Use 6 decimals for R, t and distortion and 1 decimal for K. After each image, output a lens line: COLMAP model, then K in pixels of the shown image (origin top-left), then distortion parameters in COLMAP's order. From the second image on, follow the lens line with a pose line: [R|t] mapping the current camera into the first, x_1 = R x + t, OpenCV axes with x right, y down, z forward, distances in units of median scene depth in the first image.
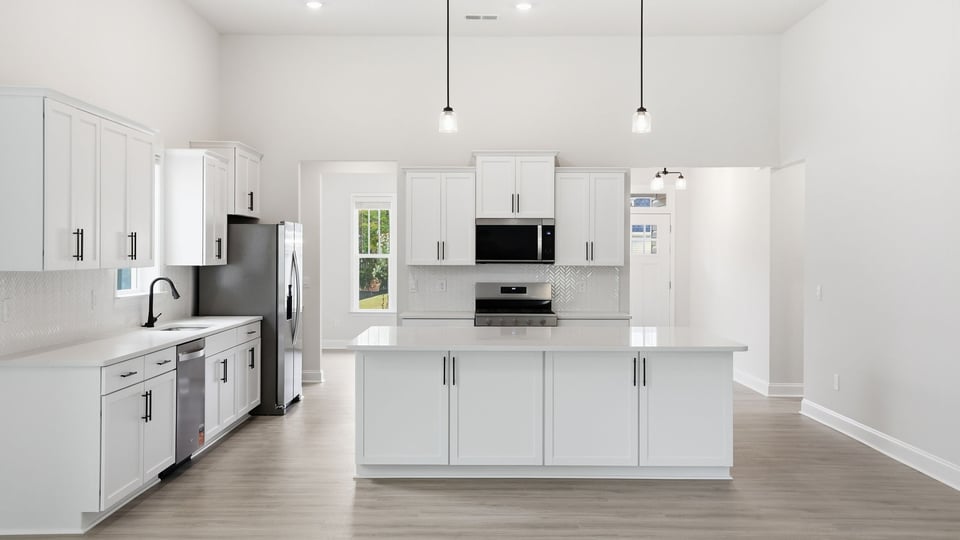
lens RADIAL K [[949.4, 0, 483.5], [0, 949.4, 266.1], [0, 0, 1]] dist [0.052419, 0.000000]
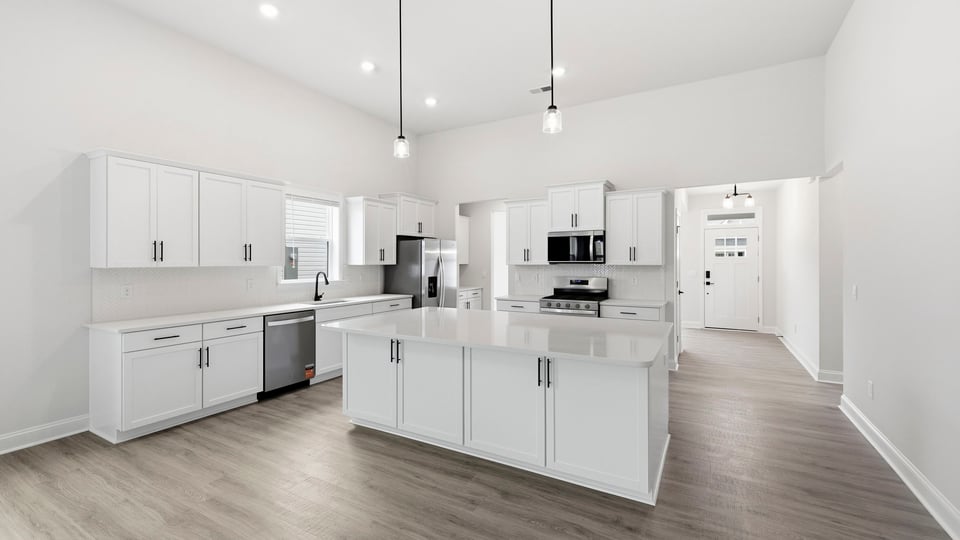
lens RADIAL K [[413.2, 0, 473.4], [0, 413.2, 265.0], [0, 0, 1]] dist [0.013548, -0.000277]
pose [[0.861447, -0.000948, -0.507847, 0.214082], [0.000122, 0.999999, -0.001659, 0.000504], [0.507848, 0.001367, 0.861446, 0.399384]]
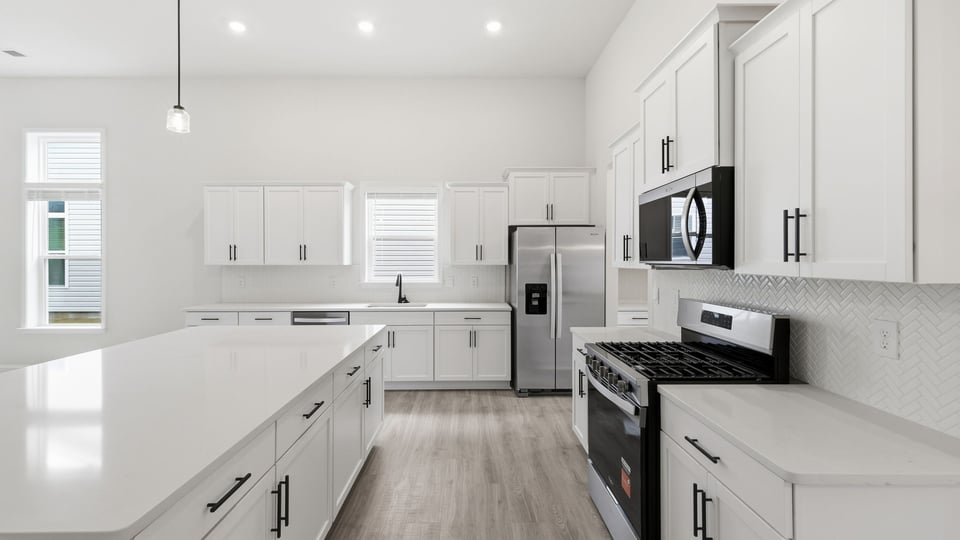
lens RADIAL K [[408.1, 0, 473.8], [0, 408.1, 260.3], [0, 0, 1]] dist [0.015584, -0.000093]
pose [[-0.002185, -0.004558, -0.999987, 0.262859], [-0.009459, 0.999945, -0.004537, -0.004565], [0.999953, 0.009449, -0.002228, 0.890577]]
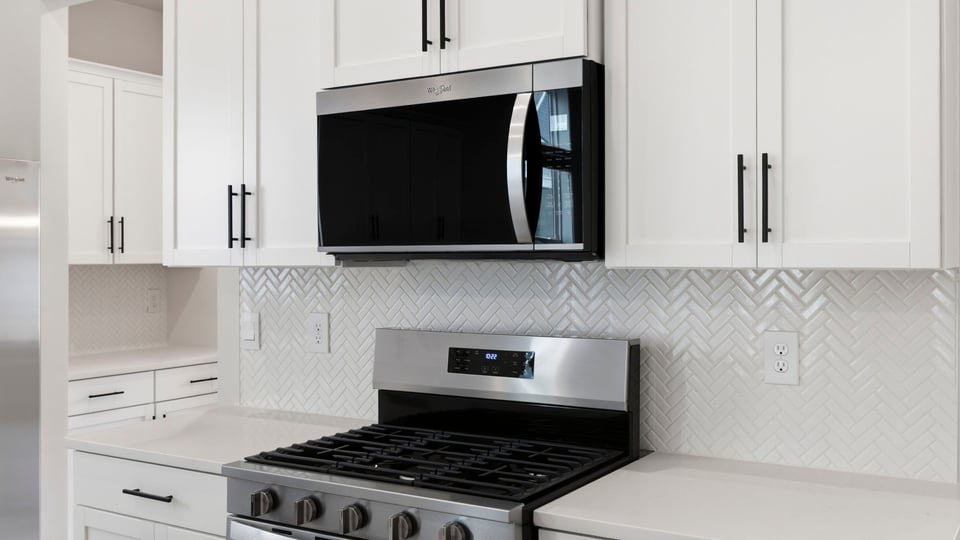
lens RADIAL K [[949.4, 0, 478.3], [0, 949.4, 266.5], [0, 0, 1]] dist [0.052419, 0.000000]
pose [[0.842971, -0.002092, -0.537956, 0.174000], [0.001392, 0.999998, -0.001708, -0.000364], [0.537958, 0.000691, 0.842971, 0.798188]]
